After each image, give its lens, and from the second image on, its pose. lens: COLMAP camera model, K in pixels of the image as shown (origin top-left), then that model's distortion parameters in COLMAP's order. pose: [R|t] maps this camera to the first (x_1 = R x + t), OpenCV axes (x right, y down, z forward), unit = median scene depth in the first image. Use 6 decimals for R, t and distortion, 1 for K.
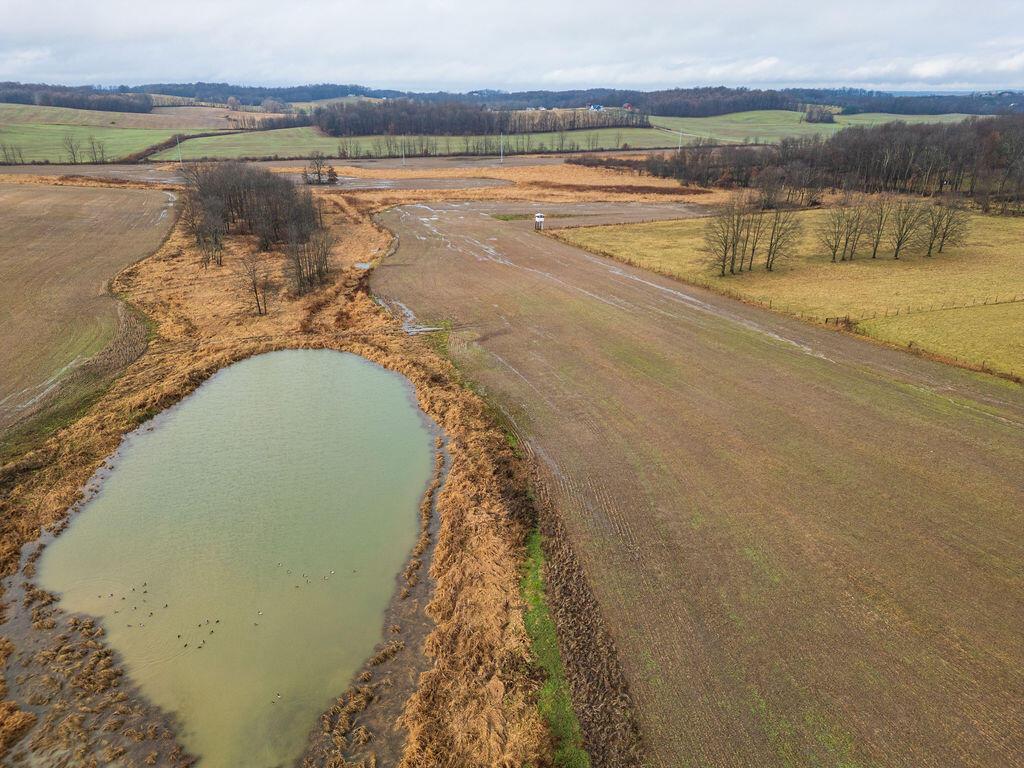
lens RADIAL K [[709.4, 0, 512.0], [0, 709.4, 384.0], [0, 0, 1]] dist [0.079384, -0.069064]
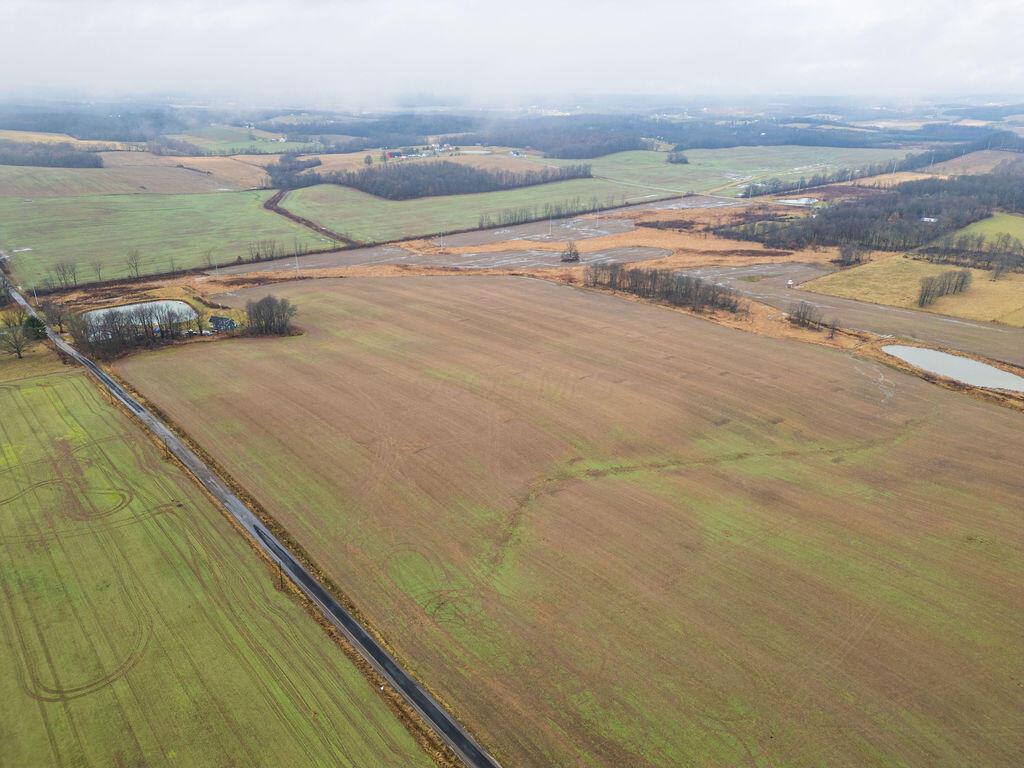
lens RADIAL K [[709.4, 0, 512.0], [0, 709.4, 384.0], [0, 0, 1]] dist [0.079384, -0.069064]
pose [[0.942133, -0.125009, 0.311059, -0.755451], [0.122513, 0.992082, 0.027634, -0.044736], [-0.312050, 0.012074, 0.949989, -0.419914]]
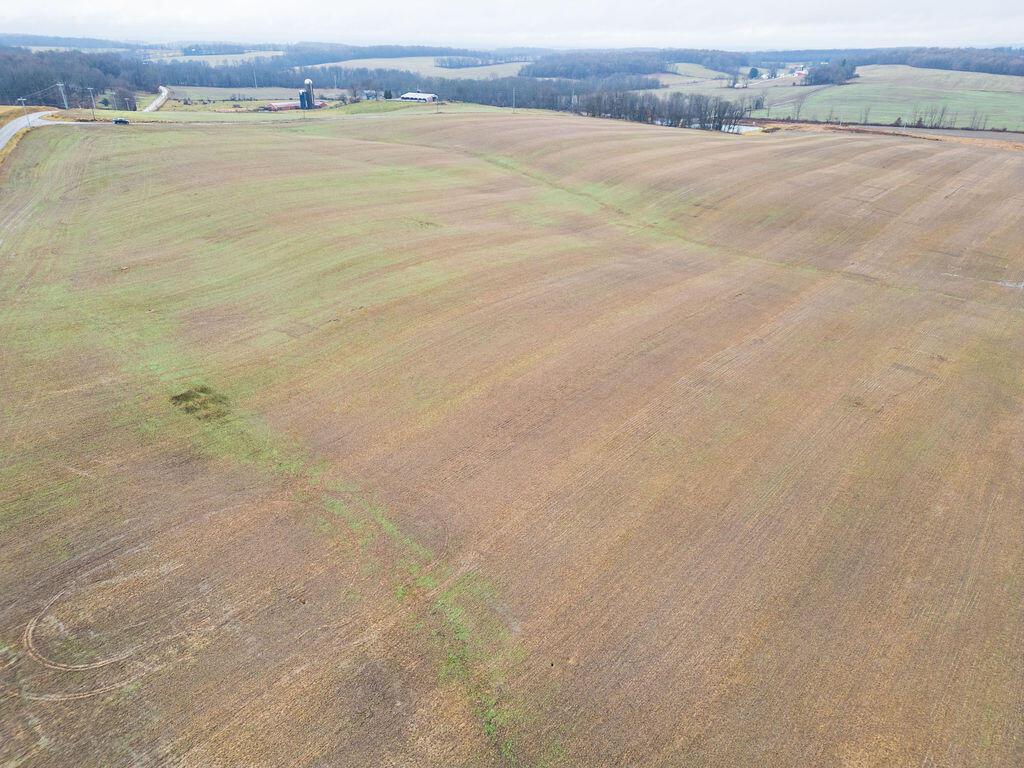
lens RADIAL K [[709.4, 0, 512.0], [0, 709.4, 384.0], [0, 0, 1]] dist [0.079384, -0.069064]
pose [[0.537734, 0.361793, -0.761543, -0.035145], [-0.322870, 0.922760, 0.210402, 0.078536], [0.778843, 0.132739, 0.613012, -0.269960]]
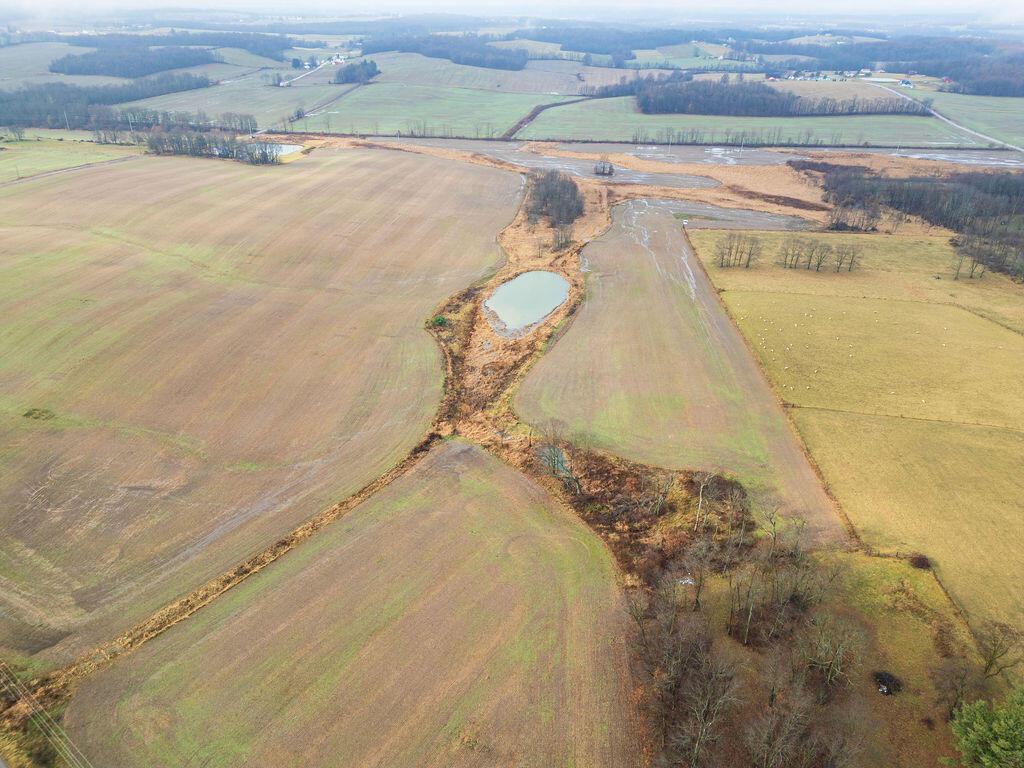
lens RADIAL K [[709.4, 0, 512.0], [0, 709.4, 384.0], [0, 0, 1]] dist [0.079384, -0.069064]
pose [[0.897519, 0.217639, -0.383528, 0.237475], [-0.177917, 0.974512, 0.136646, 0.009928], [0.403492, -0.054406, 0.913364, -0.531231]]
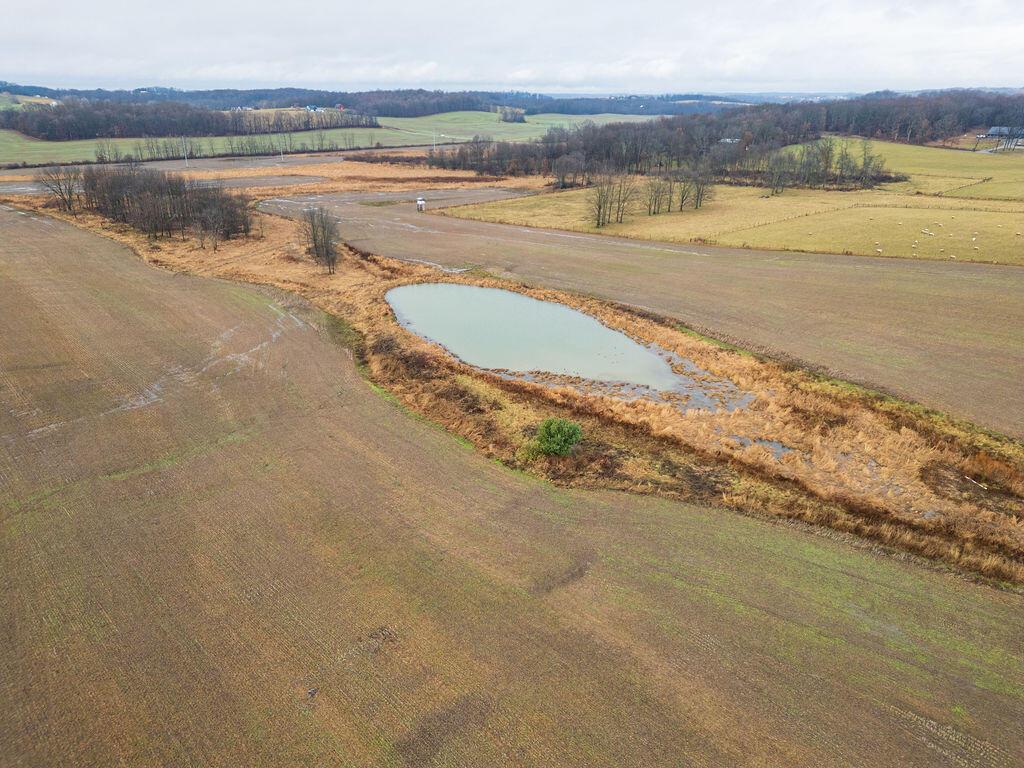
lens RADIAL K [[709.4, 0, 512.0], [0, 709.4, 384.0], [0, 0, 1]] dist [0.079384, -0.069064]
pose [[0.911641, -0.154862, 0.380696, -0.171706], [0.154436, 0.987489, 0.031872, 0.034290], [-0.380868, 0.029737, 0.924151, -0.104954]]
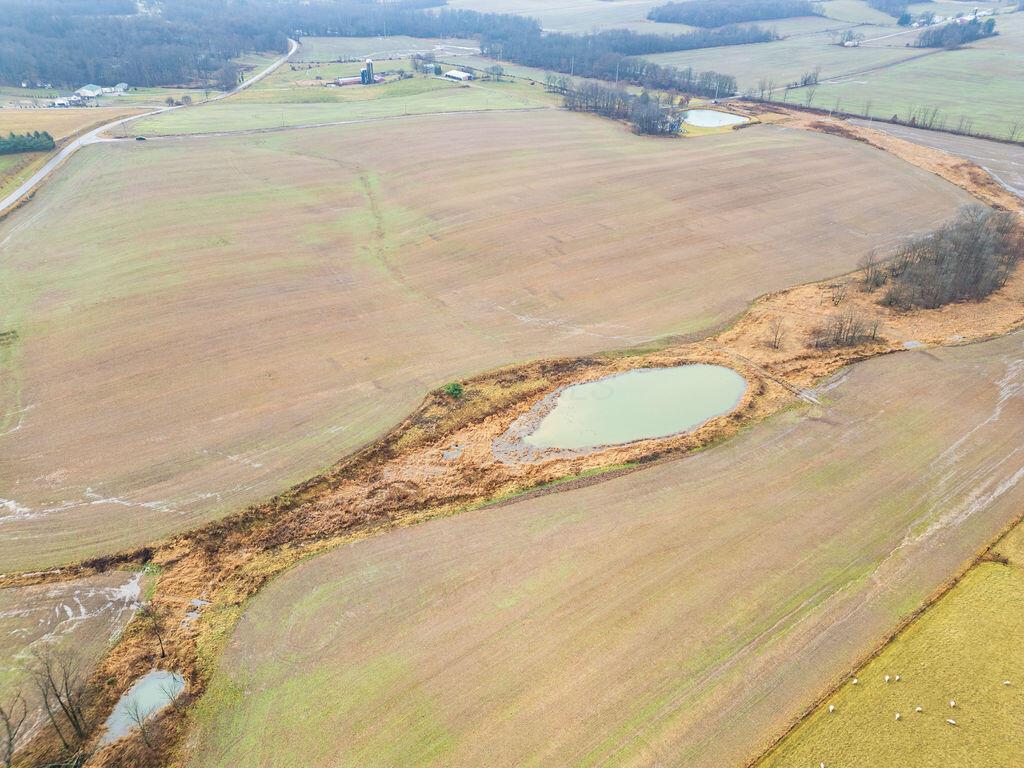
lens RADIAL K [[709.4, 0, 512.0], [0, 709.4, 384.0], [0, 0, 1]] dist [0.079384, -0.069064]
pose [[0.287942, 0.499983, -0.816766, 0.300272], [-0.363118, 0.846200, 0.389988, -0.145929], [0.886135, 0.184288, 0.425209, -0.109582]]
